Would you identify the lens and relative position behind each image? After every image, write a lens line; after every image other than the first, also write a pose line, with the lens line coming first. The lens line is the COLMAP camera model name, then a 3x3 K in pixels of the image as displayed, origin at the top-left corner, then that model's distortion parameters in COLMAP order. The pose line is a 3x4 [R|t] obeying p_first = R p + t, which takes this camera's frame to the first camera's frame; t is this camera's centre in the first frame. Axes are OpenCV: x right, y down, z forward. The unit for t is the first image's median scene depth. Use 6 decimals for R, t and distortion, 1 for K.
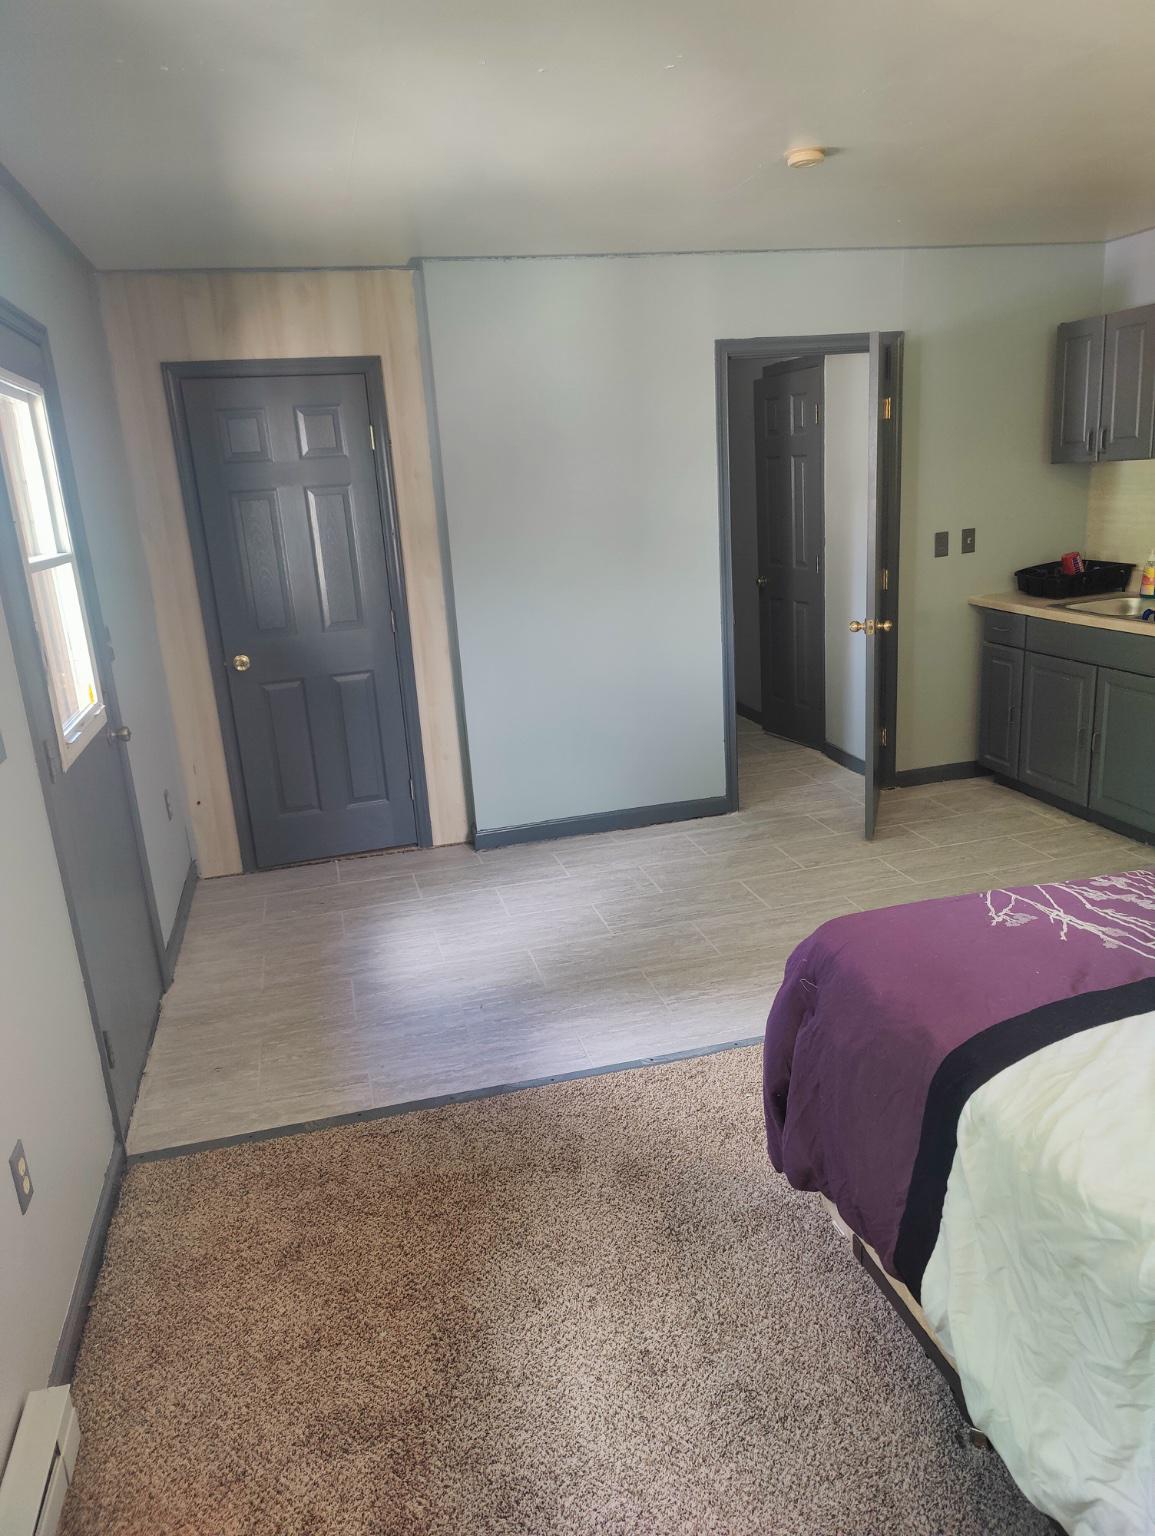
lens RADIAL K [[1055.7, 0, 577.5], [0, 1055.7, 768.0], [0, 0, 1]] dist [0.052753, -0.056671]
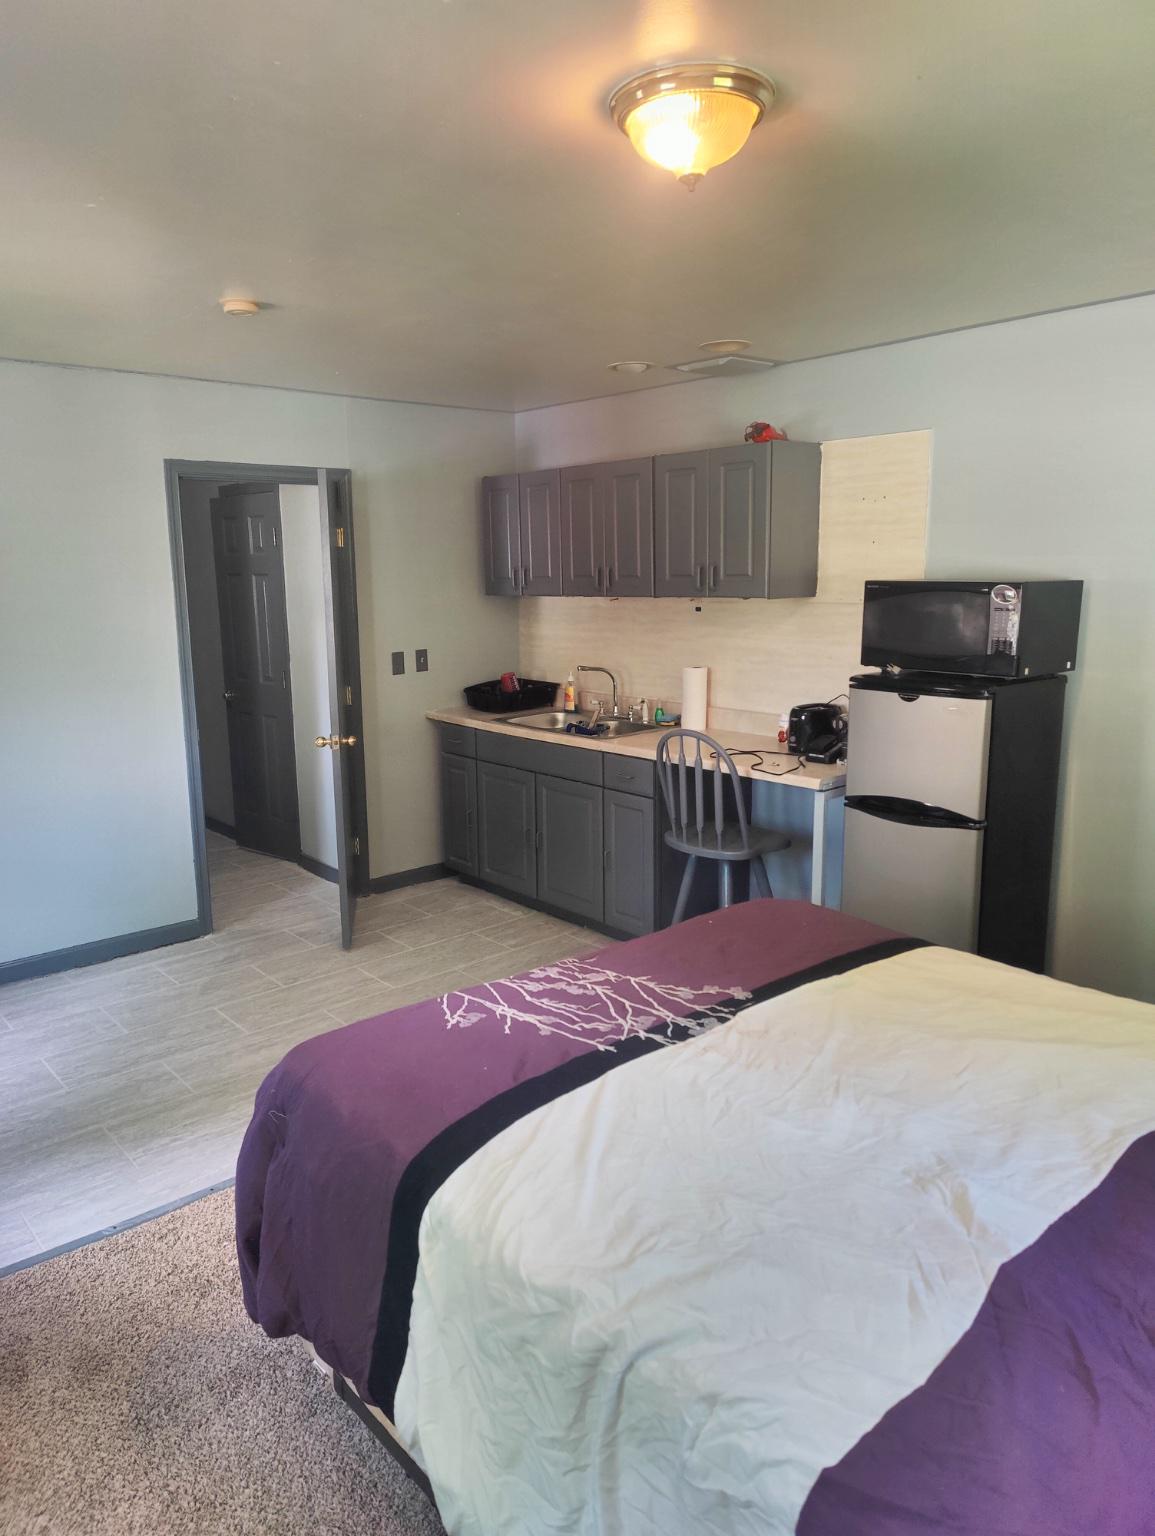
lens RADIAL K [[1059.7, 0, 551.7], [0, 1059.7, 755.2], [0, 0, 1]] dist [0.048891, -0.051927]
pose [[0.897346, -0.024554, 0.440644, 0.008677], [0.073283, 0.992880, -0.093909, -0.007922], [-0.435200, 0.116560, 0.892757, -0.016069]]
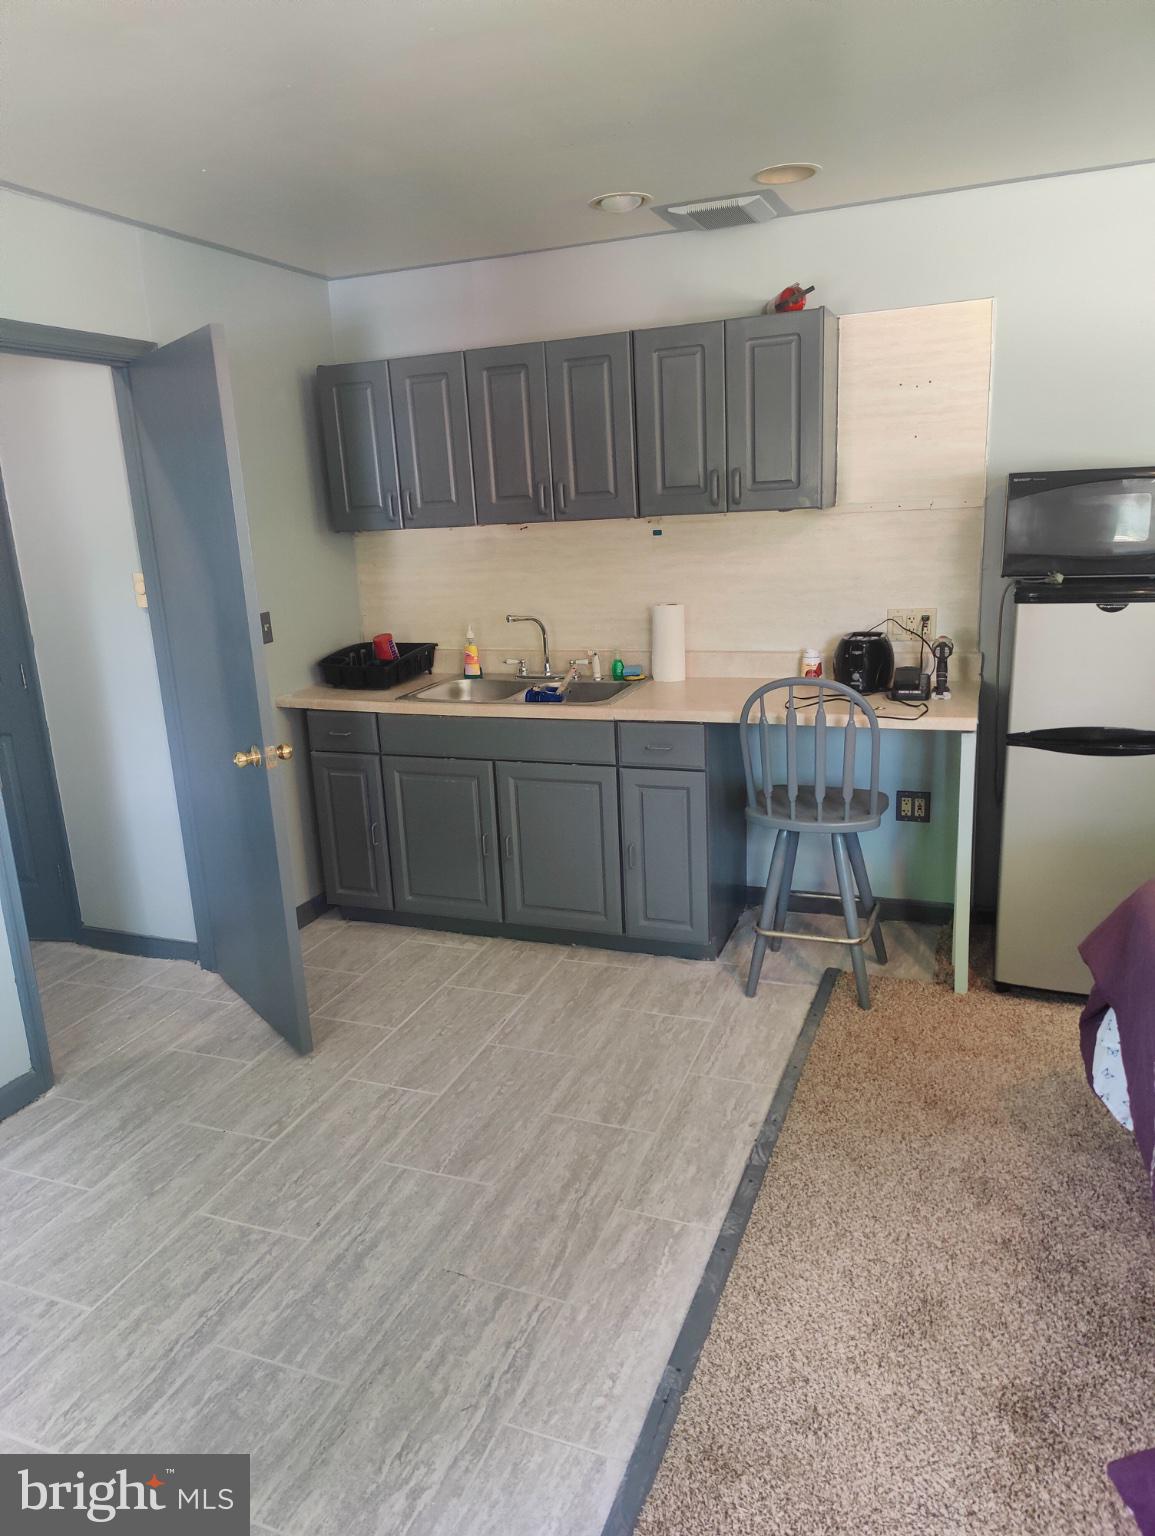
lens RADIAL K [[1055.7, 0, 577.5], [0, 1055.7, 768.0], [0, 0, 1]] dist [0.052753, -0.056671]
pose [[0.585448, -0.162372, 0.794283, -0.162161], [0.226278, 0.973529, 0.032230, -0.111156], [-0.778491, 0.160860, 0.606692, 0.471637]]
